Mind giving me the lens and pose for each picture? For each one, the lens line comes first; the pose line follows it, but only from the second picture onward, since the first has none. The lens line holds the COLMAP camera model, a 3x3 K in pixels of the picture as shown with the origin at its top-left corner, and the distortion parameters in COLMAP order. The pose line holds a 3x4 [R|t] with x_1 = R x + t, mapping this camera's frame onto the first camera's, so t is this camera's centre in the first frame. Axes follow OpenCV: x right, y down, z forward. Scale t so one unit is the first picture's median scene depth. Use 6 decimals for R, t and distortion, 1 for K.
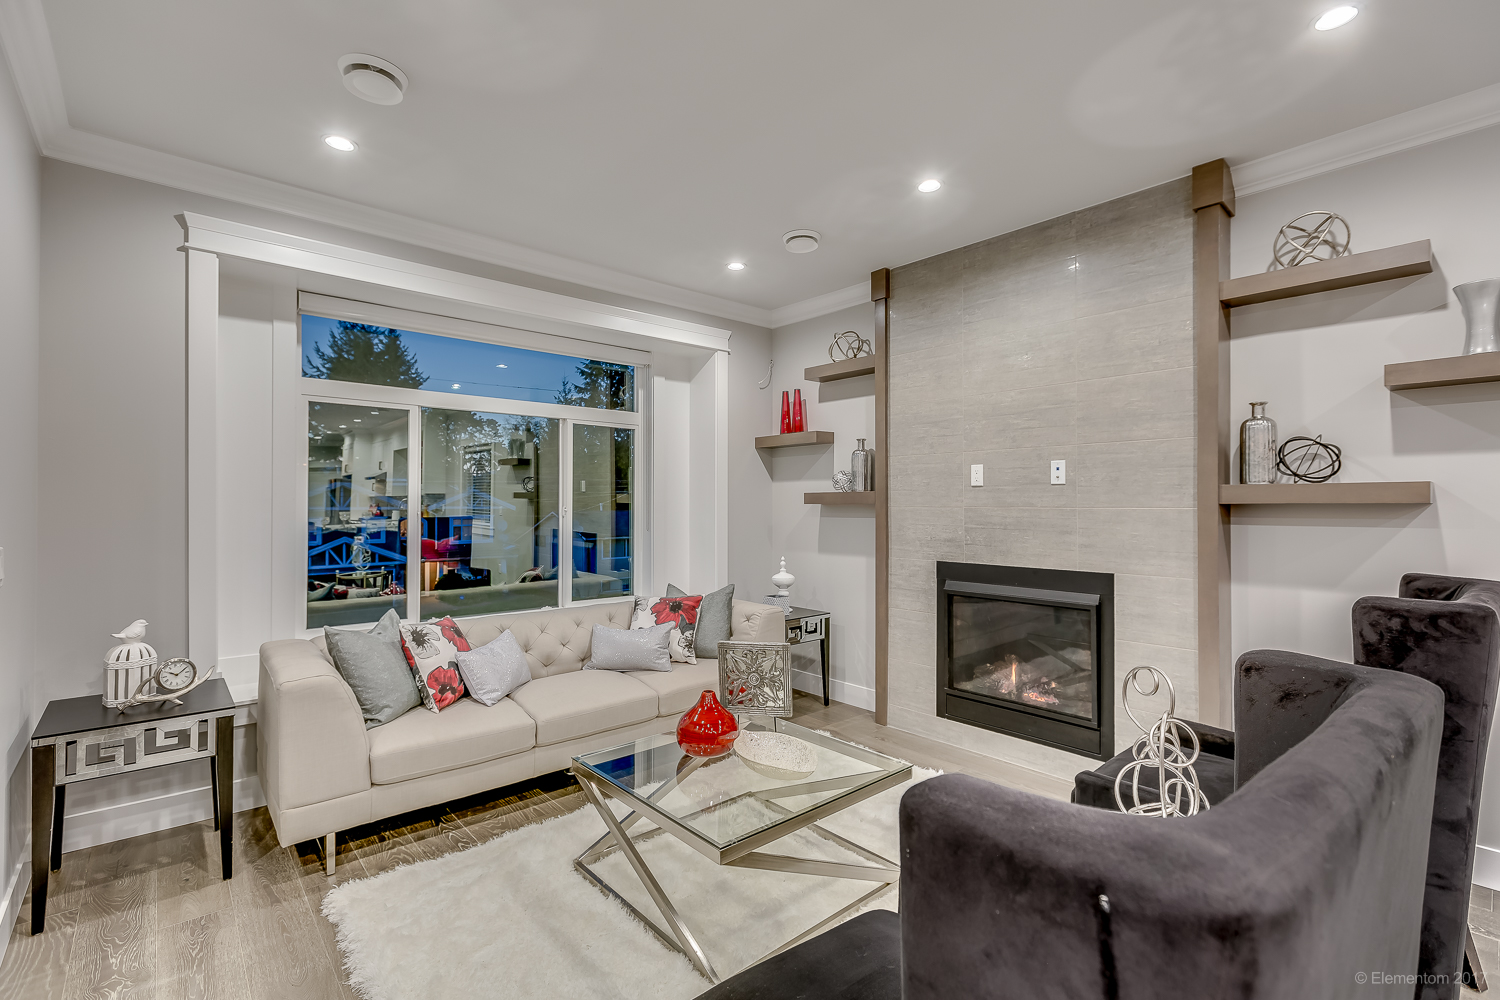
lens RADIAL K [[673.6, 0, 747.3], [0, 673.6, 498.5], [0, 0, 1]] dist [-0.002063, -0.000052]
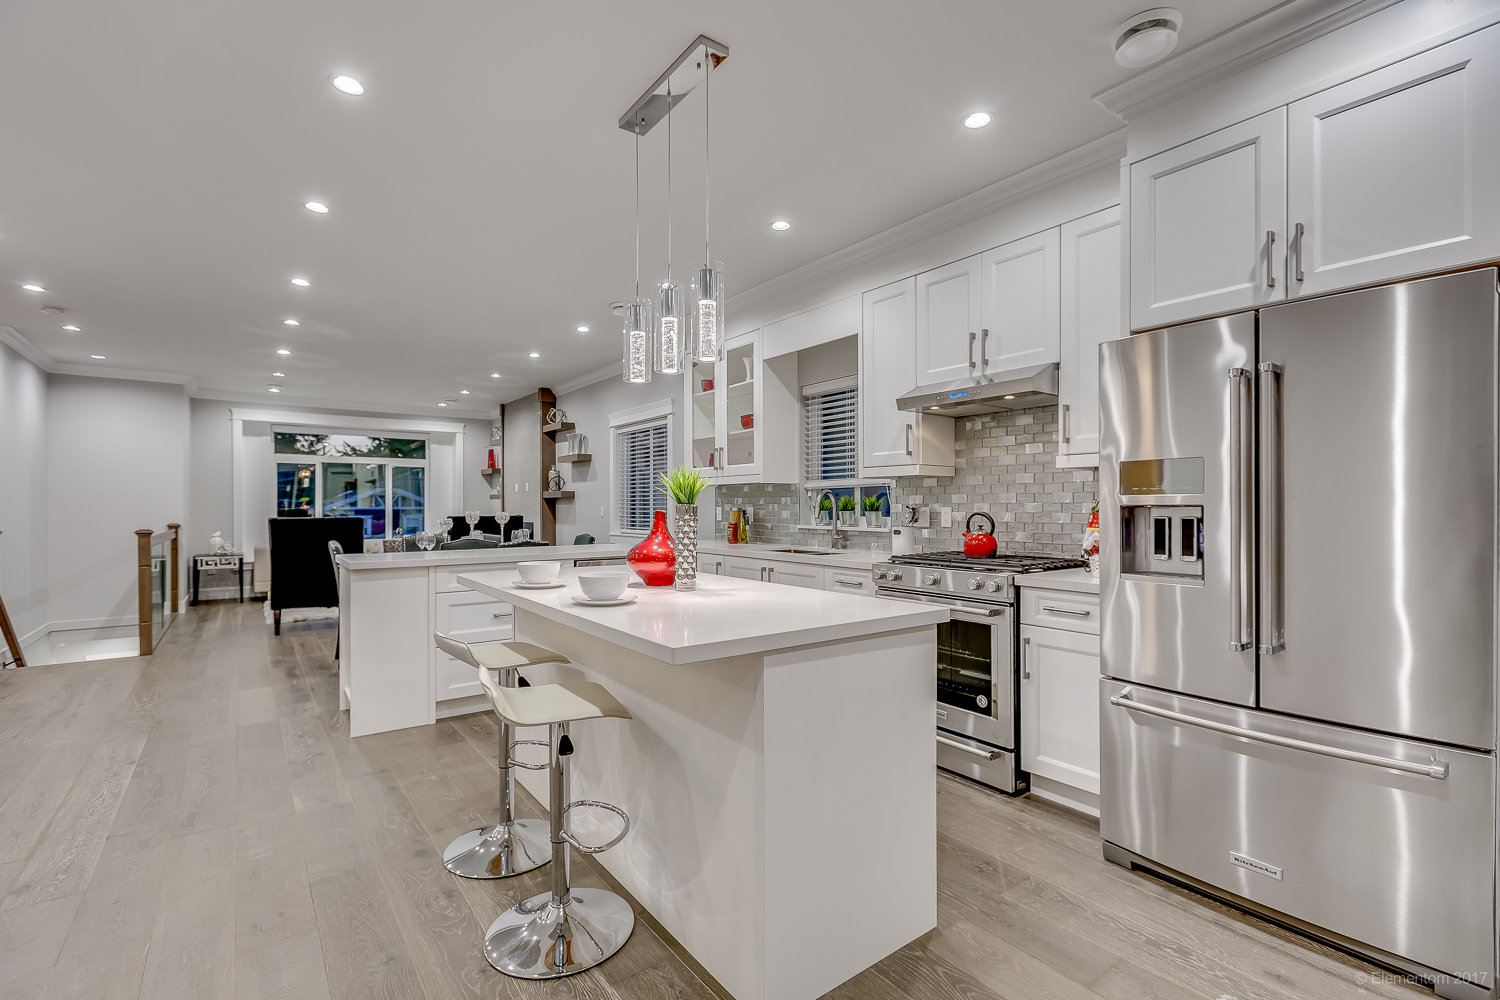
lens RADIAL K [[671.3, 0, 756.3], [0, 671.3, 505.9], [0, 0, 1]] dist [-0.002145, -0.001216]
pose [[0.997279, -0.001320, -0.073704, 1.669888], [0.001908, 0.999967, 0.007906, 0.020511], [0.073691, -0.008025, 0.997249, -1.768733]]
